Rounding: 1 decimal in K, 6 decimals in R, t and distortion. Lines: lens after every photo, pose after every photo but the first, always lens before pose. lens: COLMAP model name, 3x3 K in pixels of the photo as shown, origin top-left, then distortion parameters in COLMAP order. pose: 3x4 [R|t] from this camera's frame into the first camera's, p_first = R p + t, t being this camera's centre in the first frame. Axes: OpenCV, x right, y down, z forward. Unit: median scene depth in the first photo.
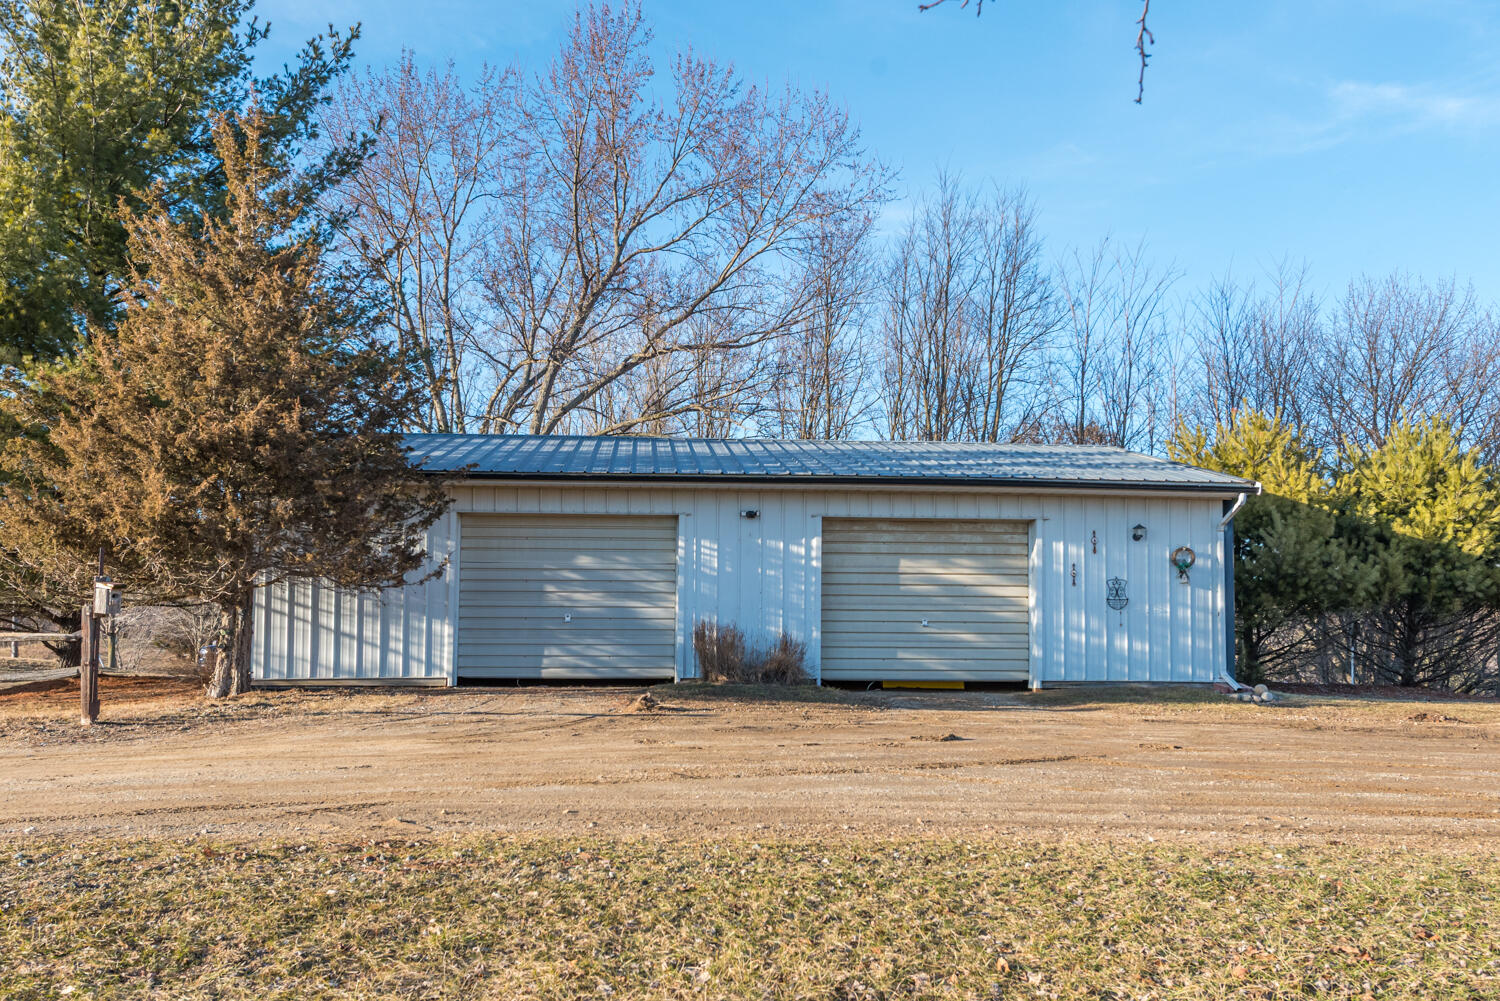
lens RADIAL K [[1298.5, 0, 753.1], [0, 1298.5, 501.1], [0, 0, 1]] dist [0.009570, 0.001954]
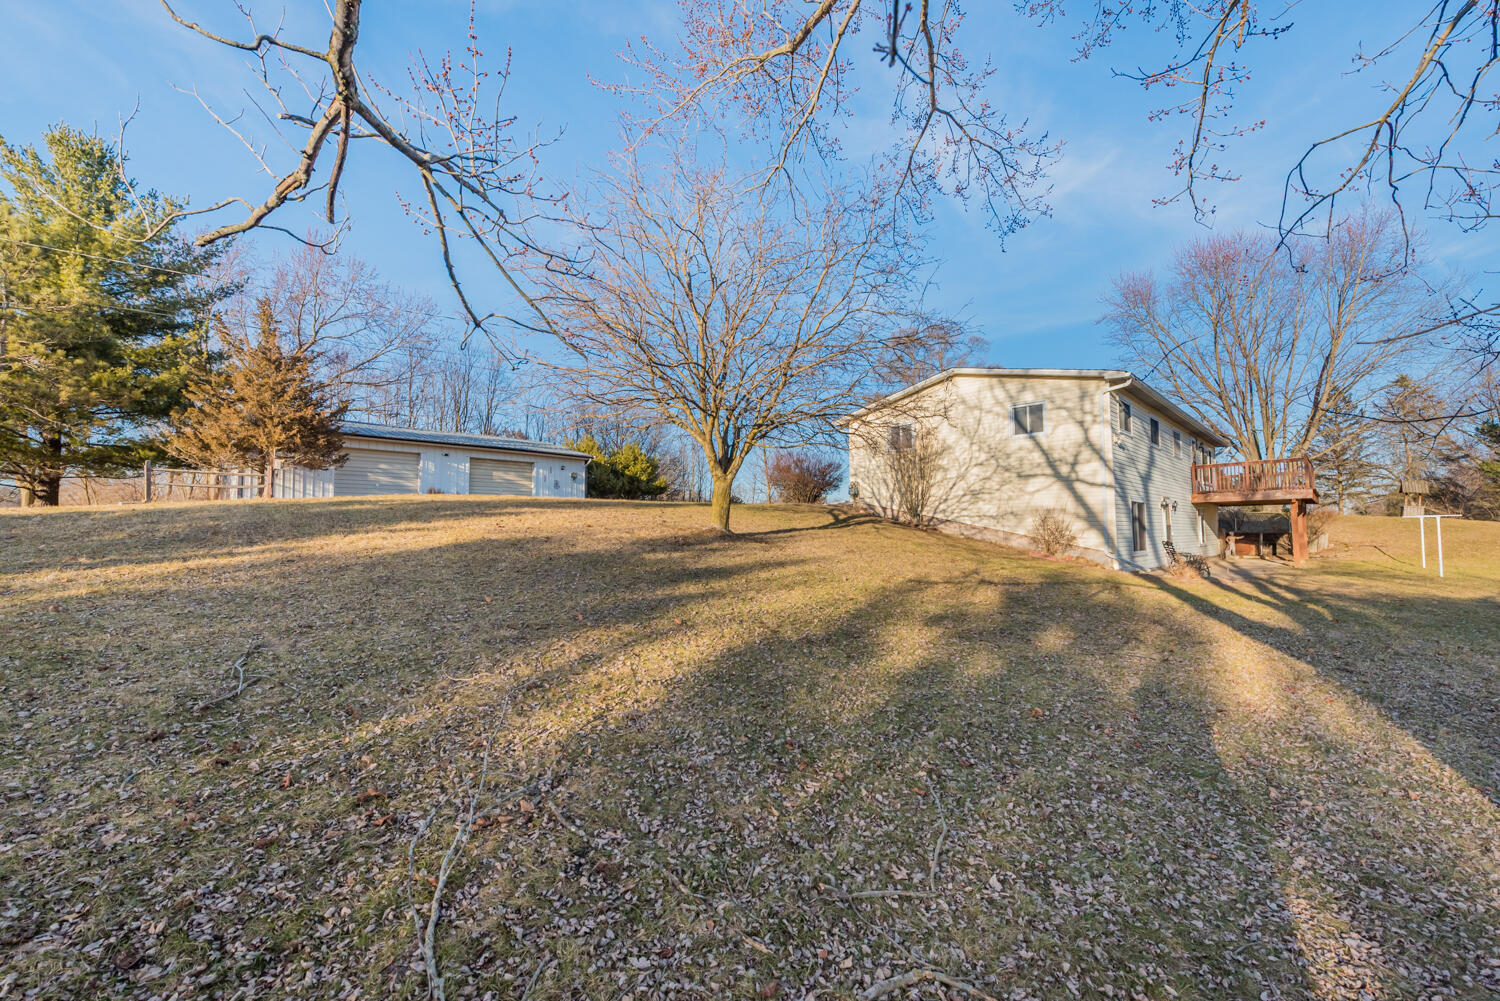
lens RADIAL K [[645.8, 0, 751.4], [0, 645.8, 499.6], [0, 0, 1]] dist [0.000560, 0.000017]
pose [[0.771037, 0.029977, 0.636084, -0.419532], [-0.058902, 0.997966, 0.024367, 0.036822], [-0.634060, -0.056255, 0.771235, -0.681947]]
